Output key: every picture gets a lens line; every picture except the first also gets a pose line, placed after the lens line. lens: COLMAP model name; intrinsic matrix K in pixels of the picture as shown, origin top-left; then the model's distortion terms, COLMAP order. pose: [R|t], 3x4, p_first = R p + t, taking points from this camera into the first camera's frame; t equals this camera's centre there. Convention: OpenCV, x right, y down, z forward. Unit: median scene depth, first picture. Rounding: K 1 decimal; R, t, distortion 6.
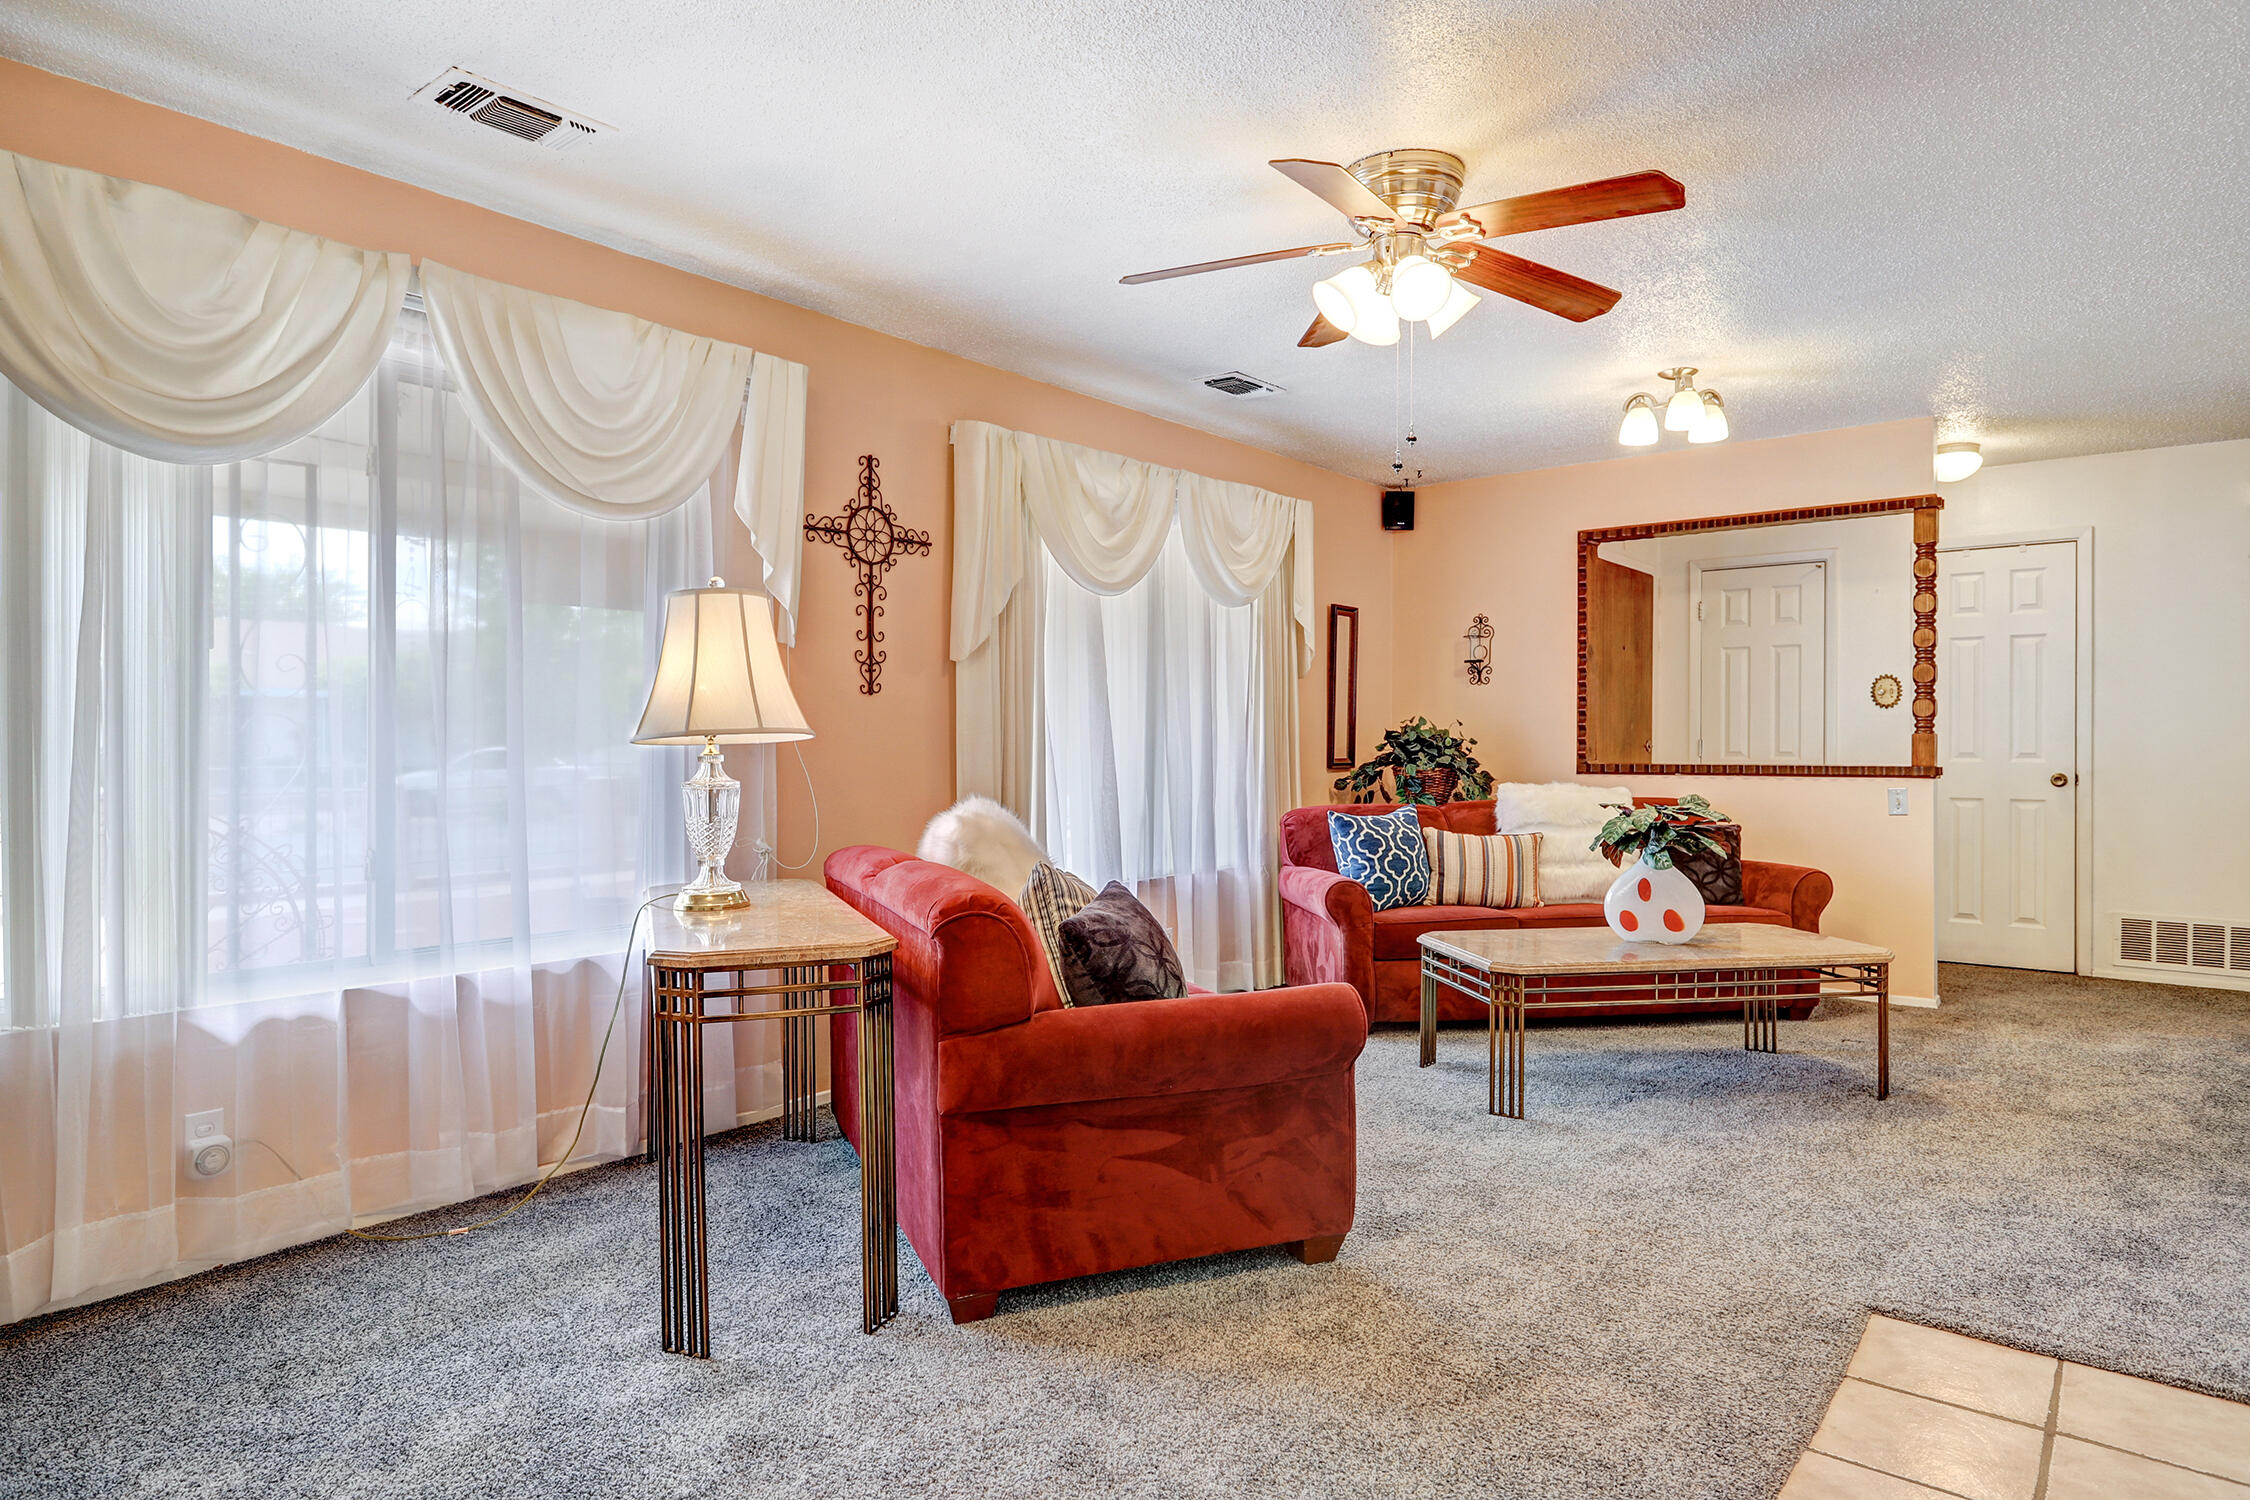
lens RADIAL K [[1304.7, 0, 1126.1], [0, 1304.7, 746.8], [0, 0, 1]] dist [0.002223, 0.002887]
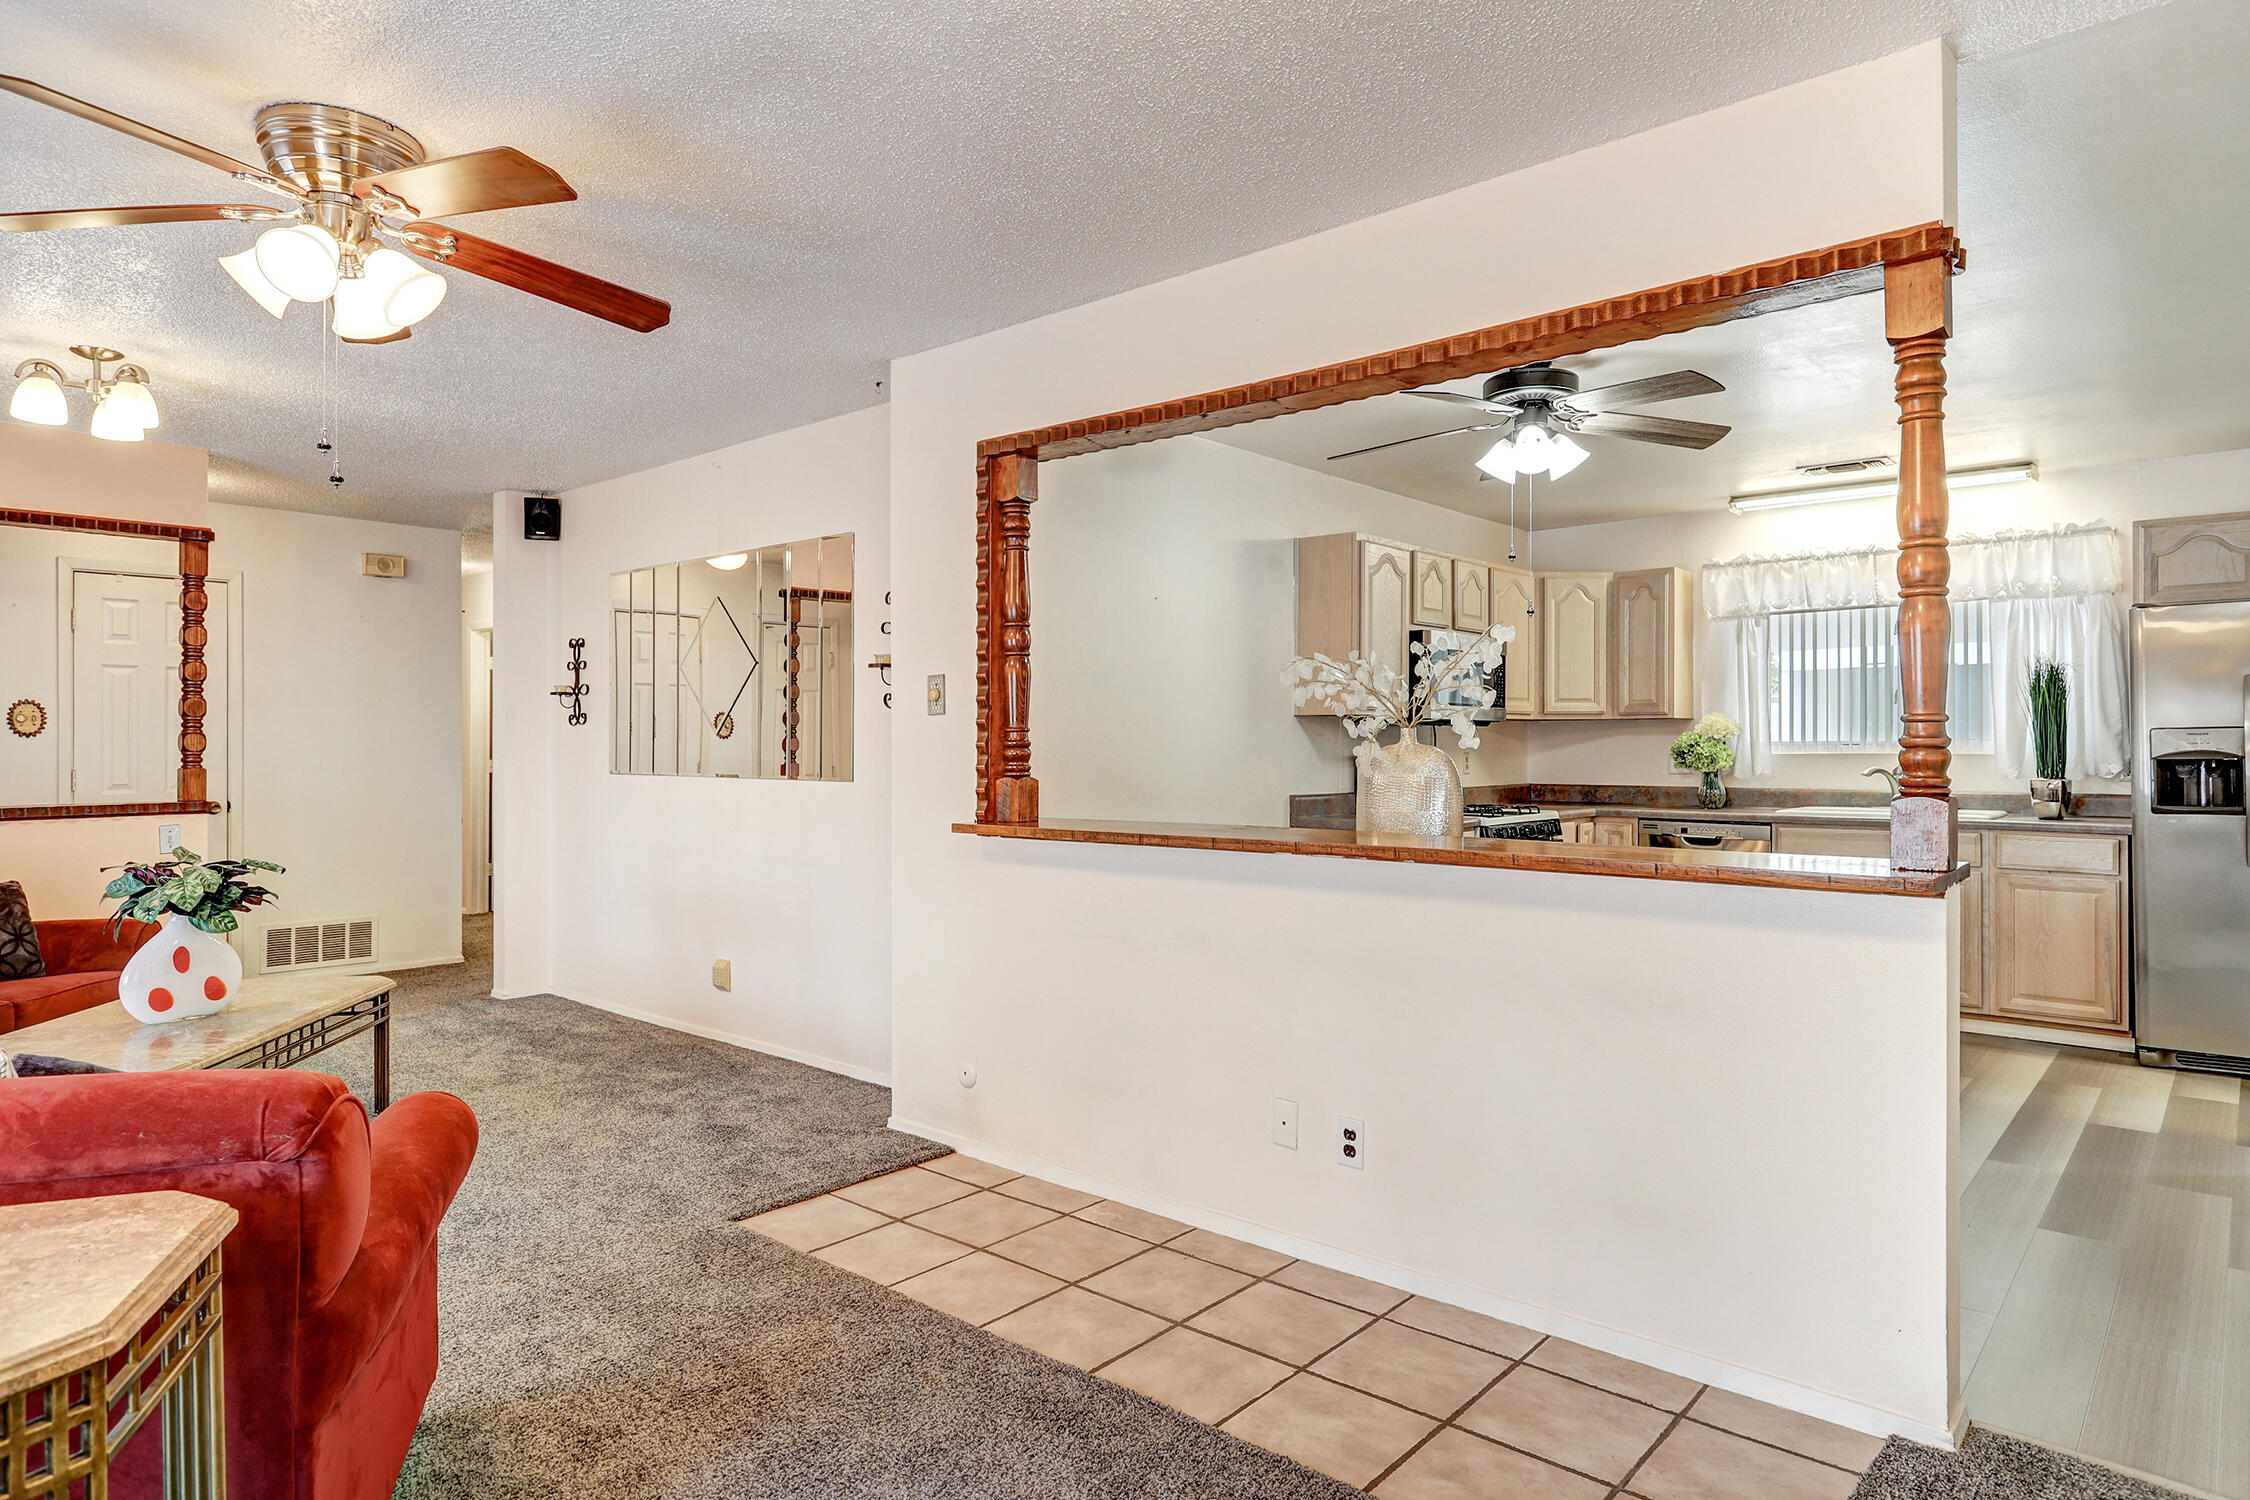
lens RADIAL K [[1304.7, 0, 1119.6], [0, 1304.7, 750.2], [0, 0, 1]] dist [0.002223, 0.002887]
pose [[0.040525, -0.004738, 0.999167, -0.490502], [0.007500, 0.999962, 0.004437, -0.032195], [-0.999150, 0.007314, 0.040559, 0.370190]]
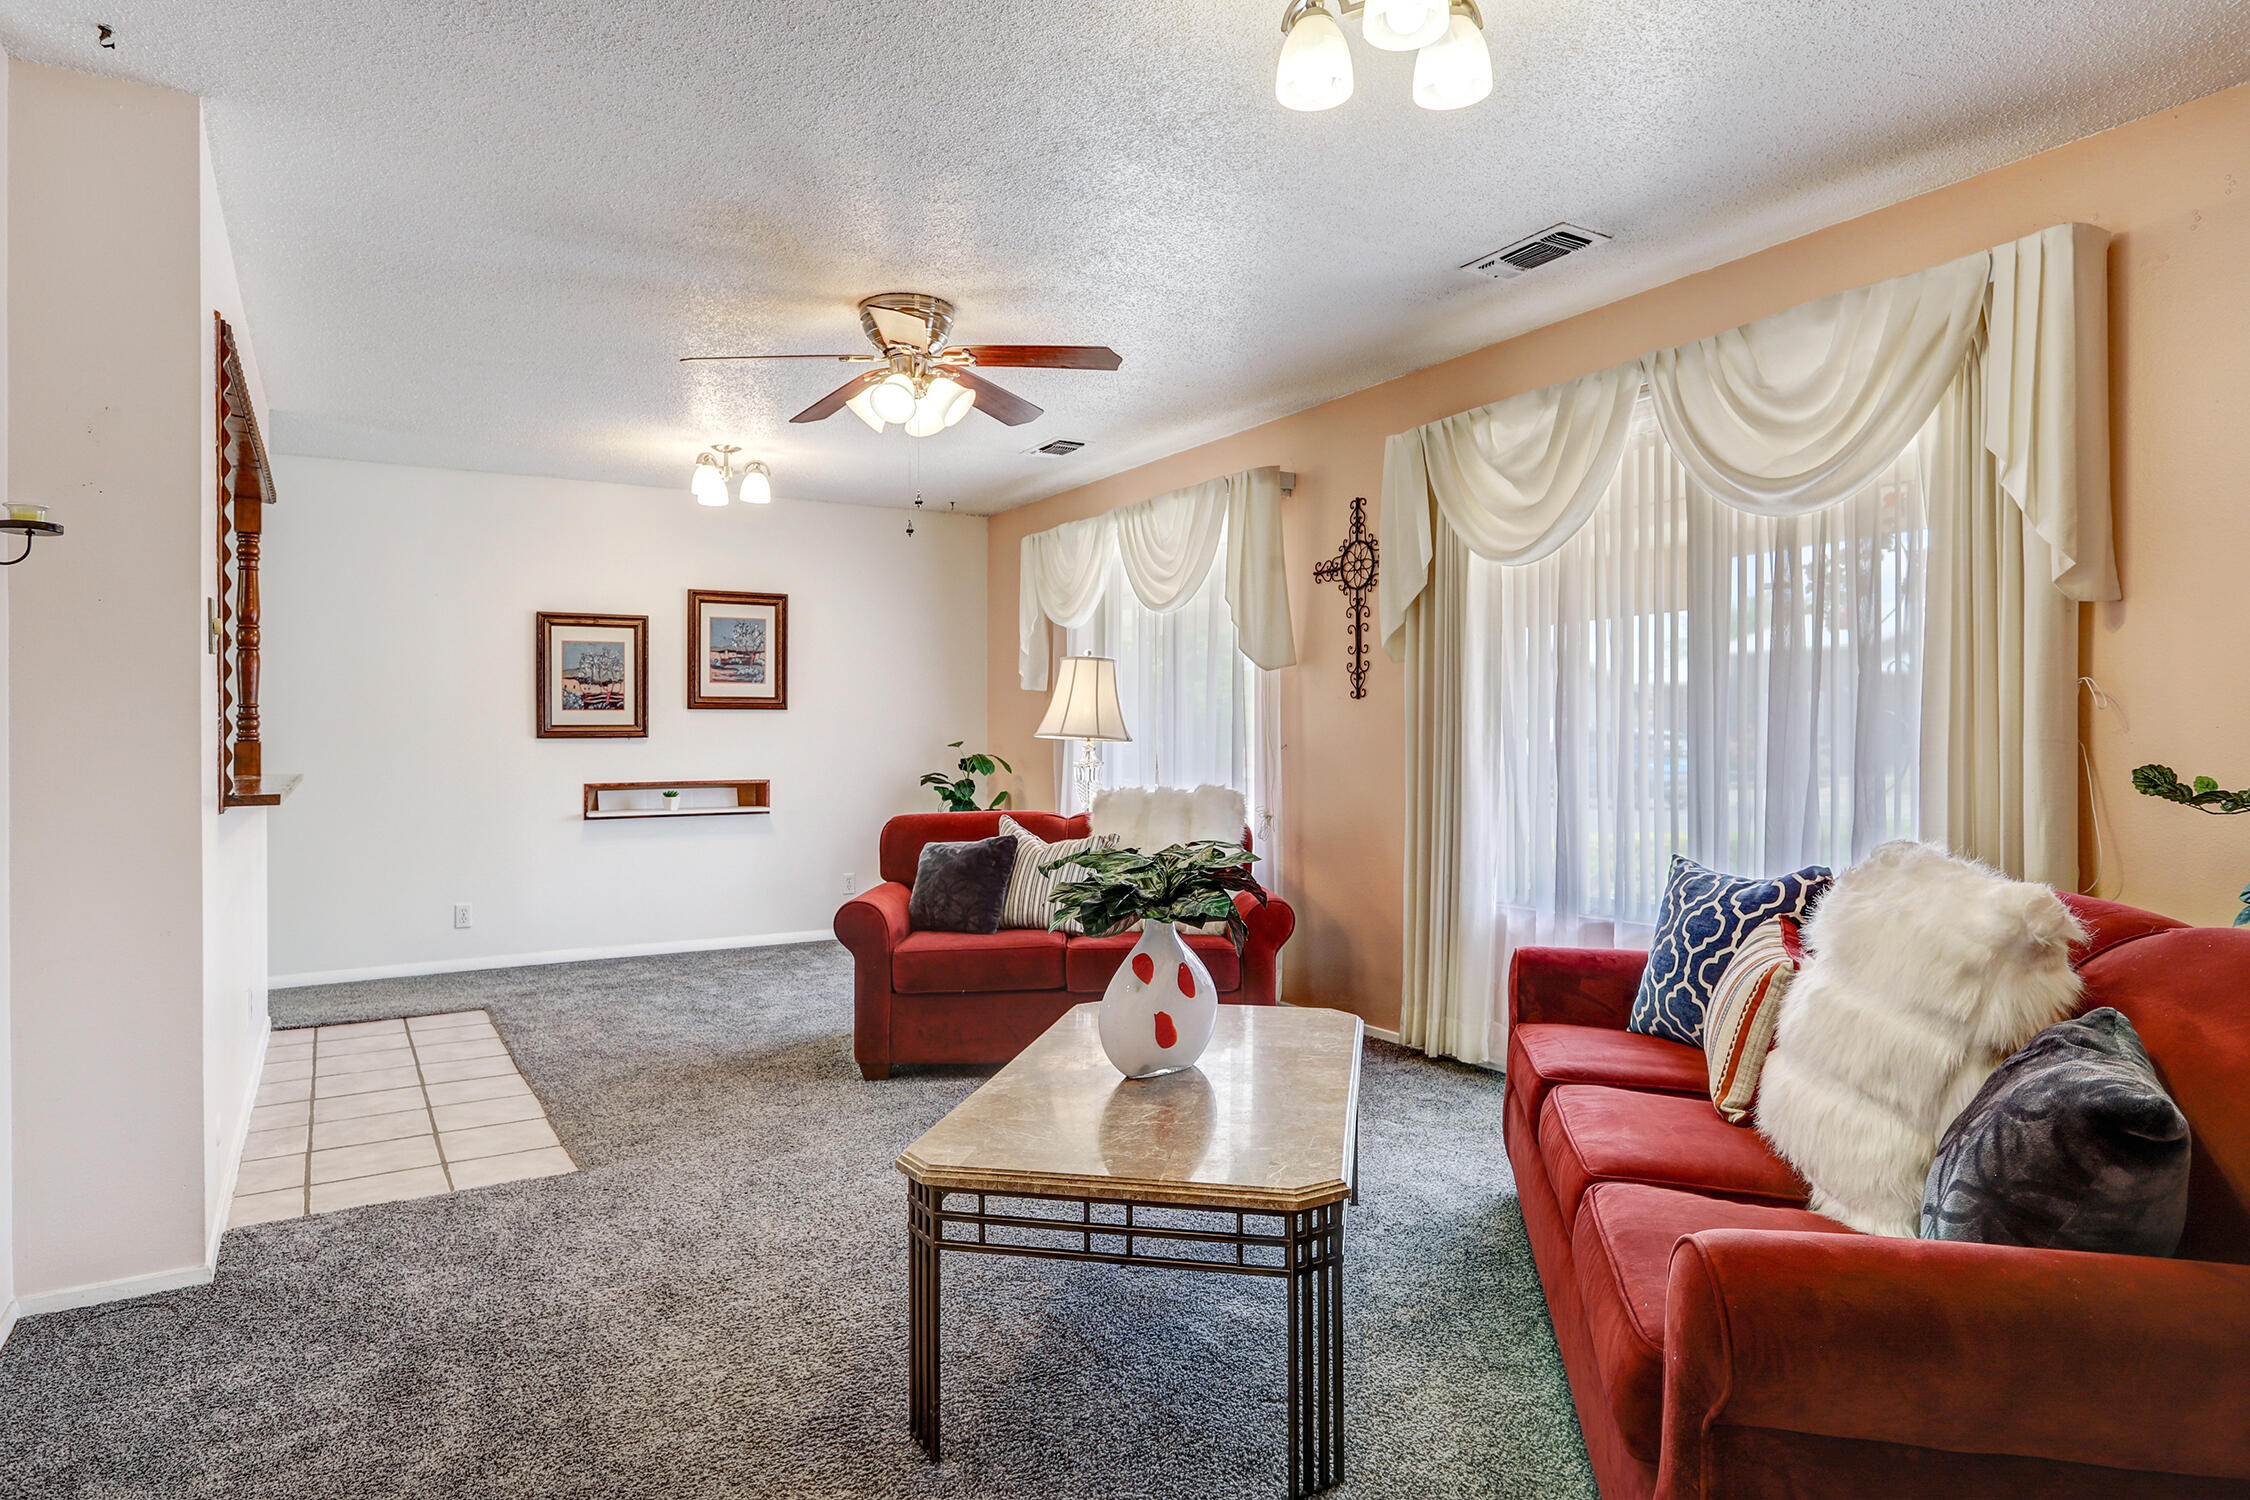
lens RADIAL K [[1304.7, 0, 1114.6], [0, 1304.7, 741.7], [0, 0, 1]] dist [0.002223, 0.002887]
pose [[-0.355033, 0.004418, -0.934843, 0.999965], [-0.009324, 0.999922, 0.008267, -0.008672], [0.934807, 0.011652, -0.354964, 1.221471]]
